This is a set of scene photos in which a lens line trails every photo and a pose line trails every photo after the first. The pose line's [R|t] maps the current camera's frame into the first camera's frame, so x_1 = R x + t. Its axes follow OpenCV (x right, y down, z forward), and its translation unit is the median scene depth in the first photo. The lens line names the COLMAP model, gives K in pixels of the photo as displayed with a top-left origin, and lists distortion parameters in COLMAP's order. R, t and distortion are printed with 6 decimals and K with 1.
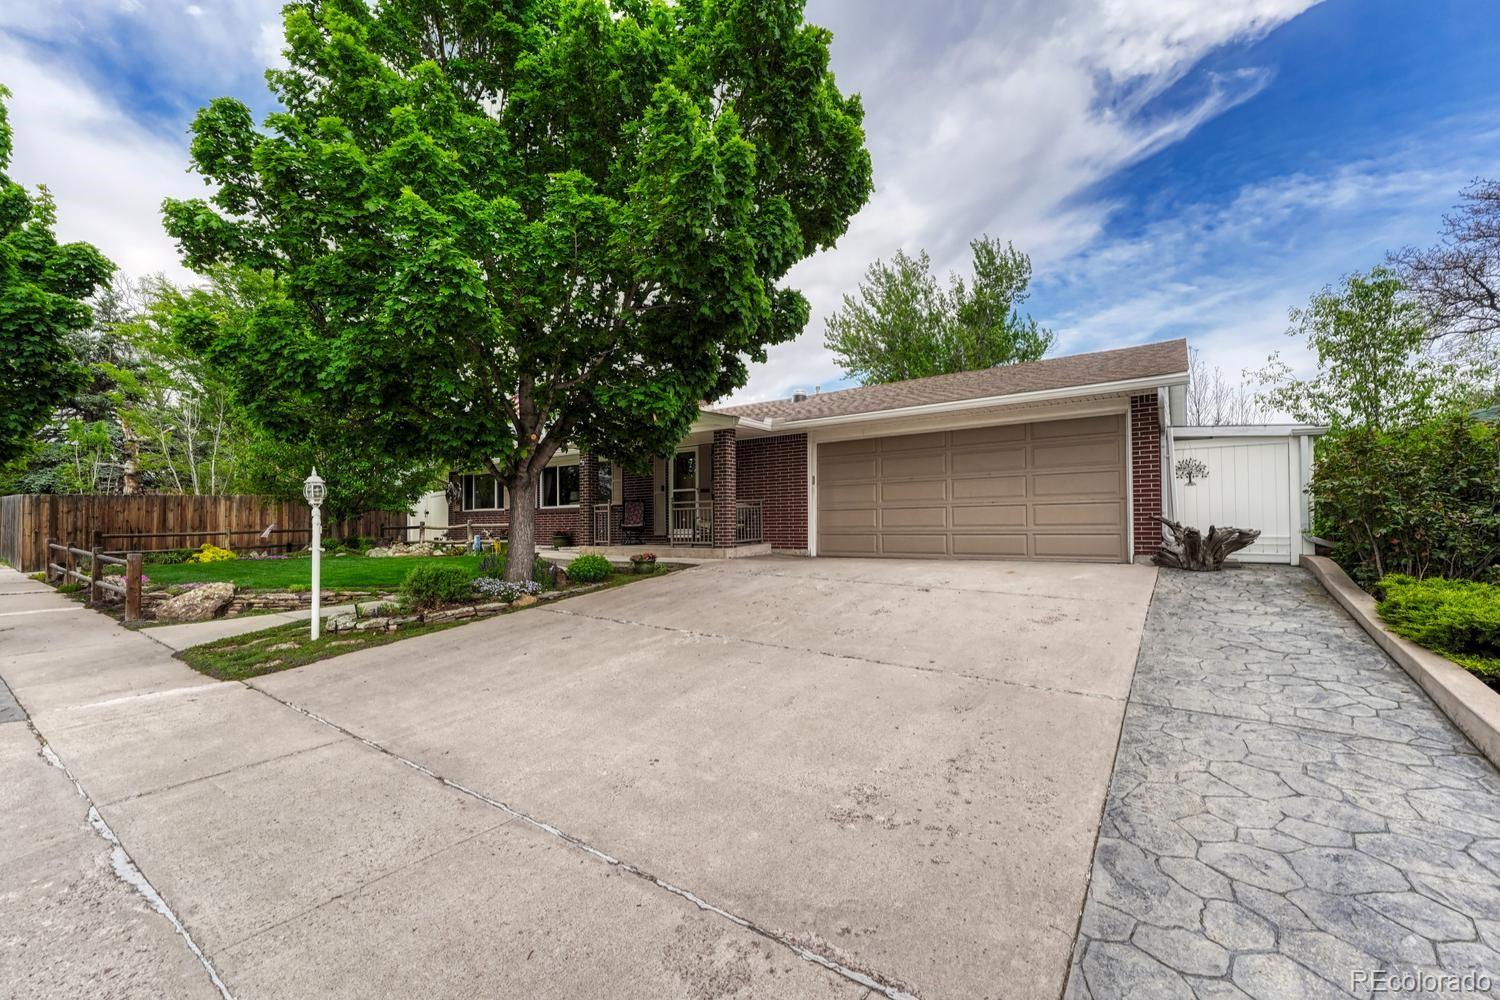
lens RADIAL K [[608.7, 0, 752.2], [0, 608.7, 505.3], [0, 0, 1]] dist [-0.004086, 0.001455]
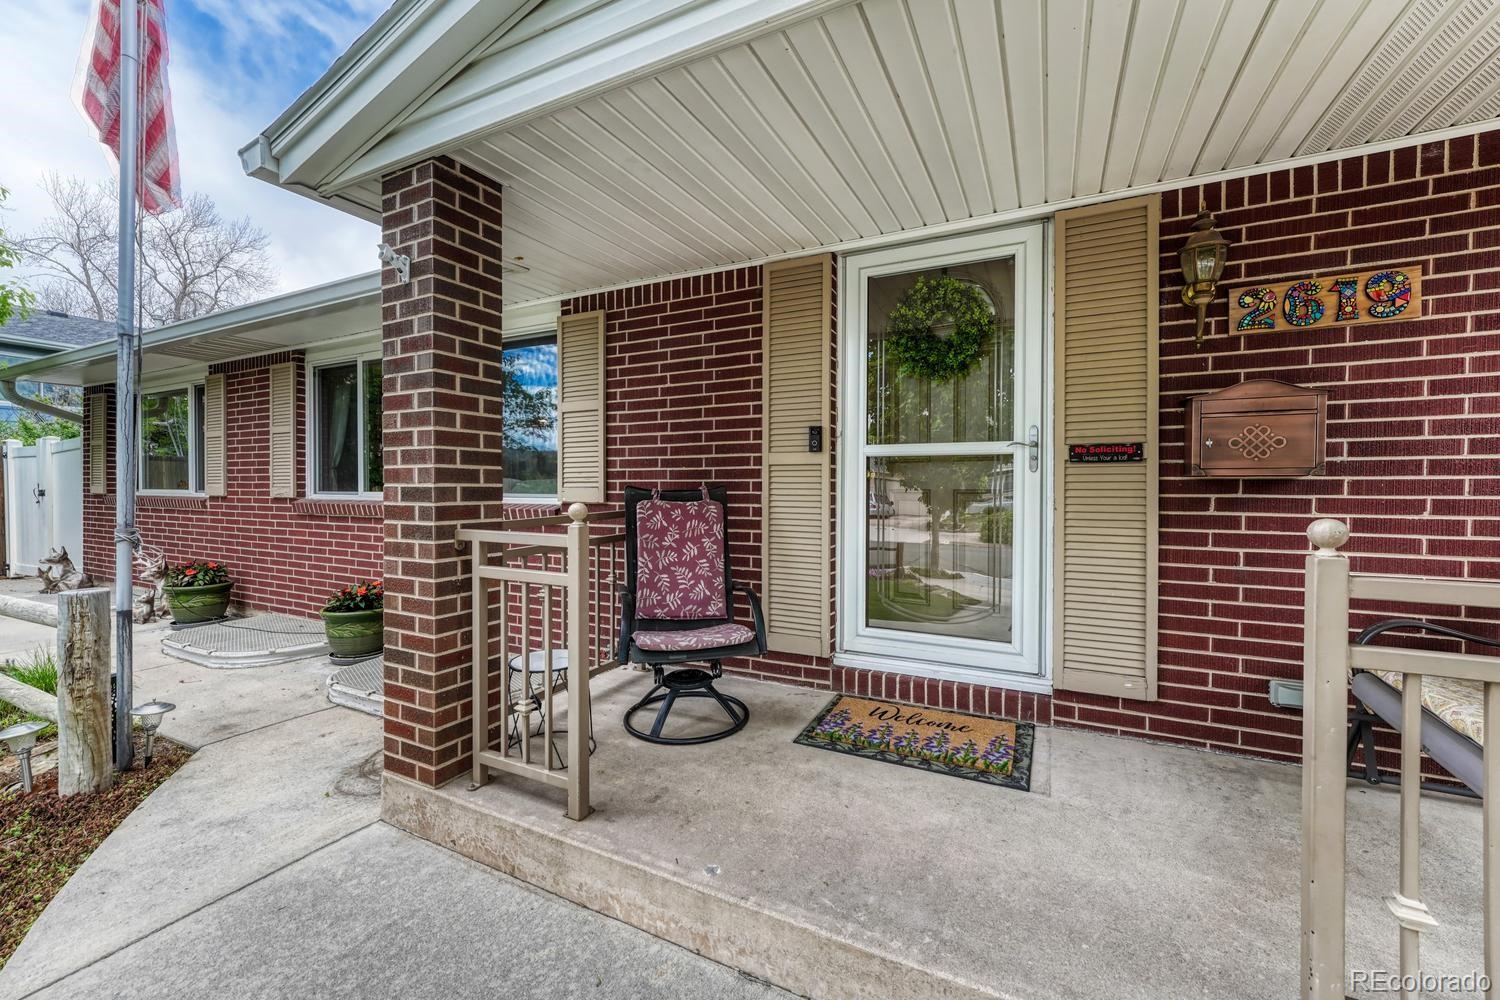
lens RADIAL K [[608.7, 0, 742.6], [0, 608.7, 487.4], [0, 0, 1]] dist [-0.004086, 0.001455]
pose [[0.992356, 0.011927, 0.122826, -0.174874], [-0.015919, 0.999375, 0.031569, -0.014406], [-0.122373, -0.033283, 0.991926, 0.696378]]
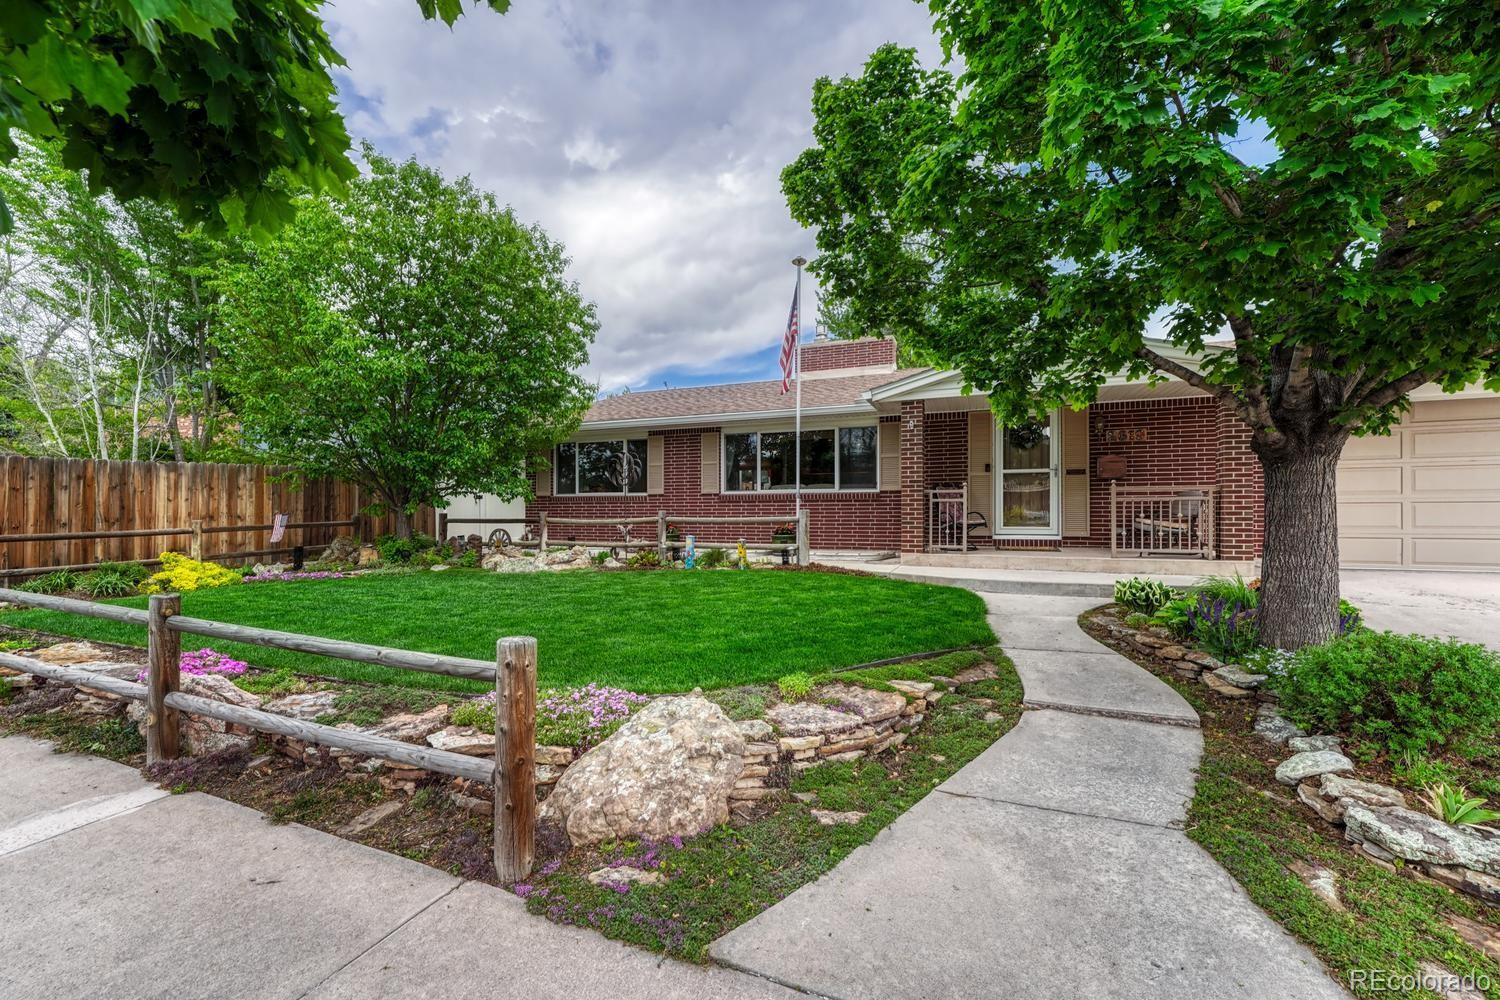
lens RADIAL K [[608.7, 0, 749.5], [0, 608.7, 508.8], [0, 0, 1]] dist [-0.004086, 0.001455]
pose [[0.976737, 0.010582, 0.214180, -0.480158], [-0.014336, 0.999770, 0.015980, 0.009553], [-0.213962, -0.018678, 0.976663, 0.352294]]
